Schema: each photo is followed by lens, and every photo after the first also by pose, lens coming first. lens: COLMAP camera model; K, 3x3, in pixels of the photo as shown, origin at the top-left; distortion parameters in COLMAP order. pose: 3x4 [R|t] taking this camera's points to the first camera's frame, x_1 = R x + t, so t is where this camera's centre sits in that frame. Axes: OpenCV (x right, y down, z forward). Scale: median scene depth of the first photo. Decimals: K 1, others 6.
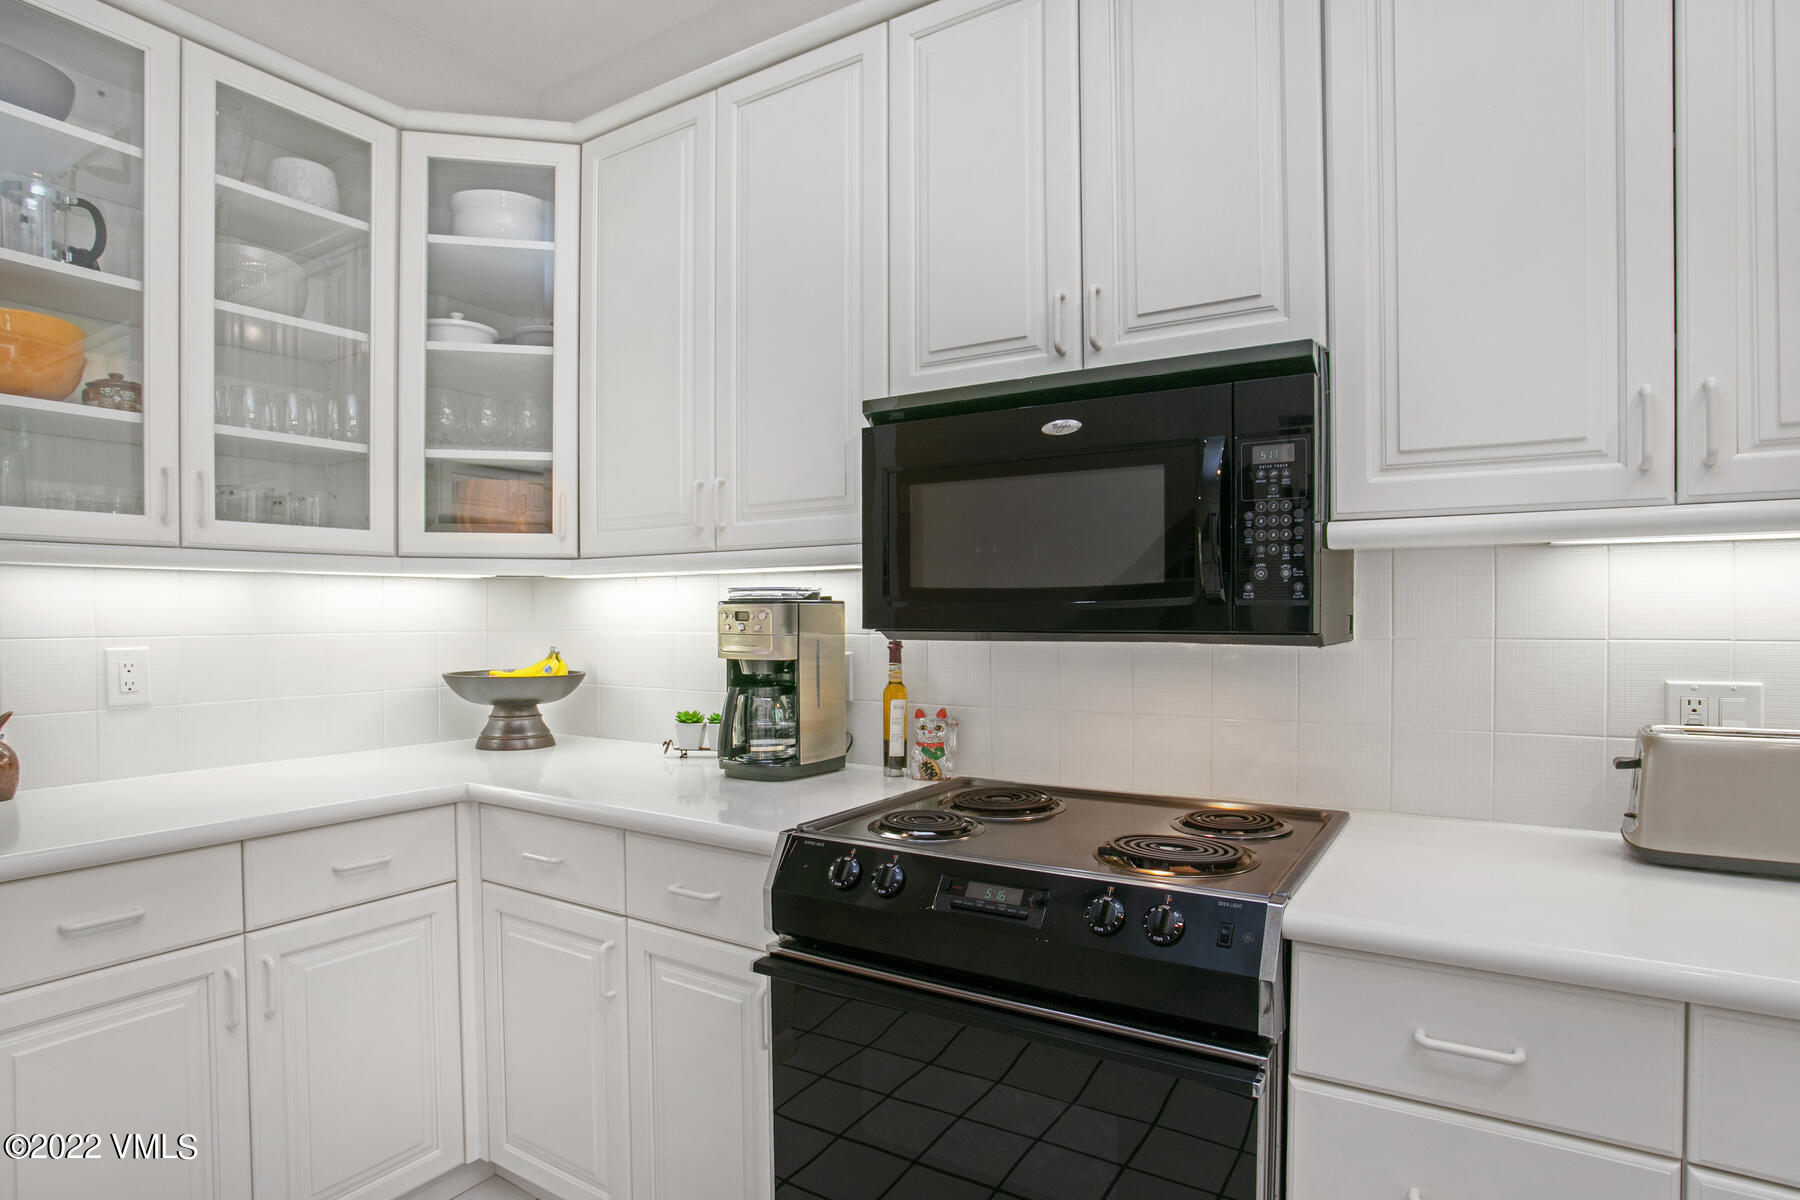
lens RADIAL K [[950.2, 0, 920.3], [0, 950.2, 623.9], [0, 0, 1]] dist [-0.036747, 0.005375]
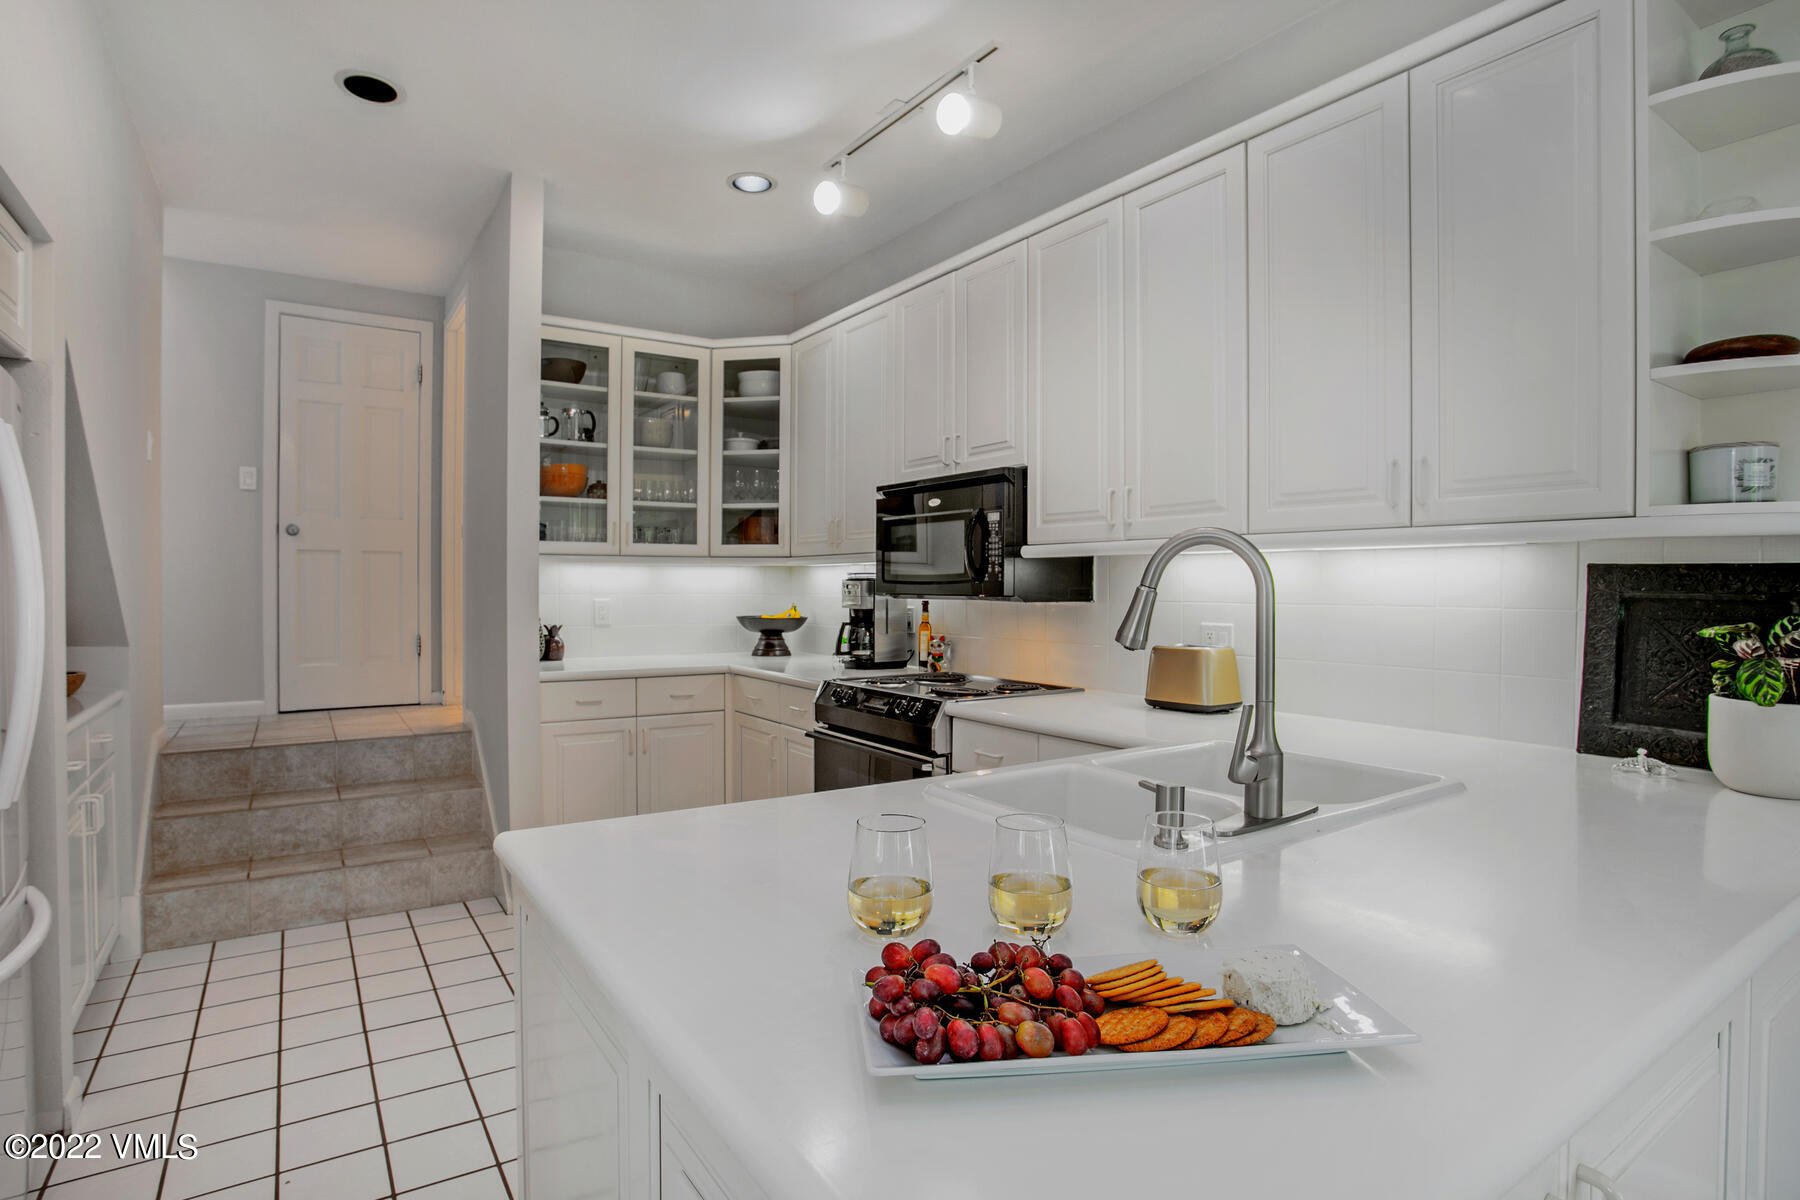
lens RADIAL K [[922.0, 0, 897.9], [0, 922.0, 591.5], [0, 0, 1]] dist [-0.048972, 0.015570]
pose [[0.912942, 0.008806, -0.407993, 0.675622], [-0.009884, 0.999951, -0.000534, 0.001381], [0.407969, 0.004520, 0.912985, -0.707579]]
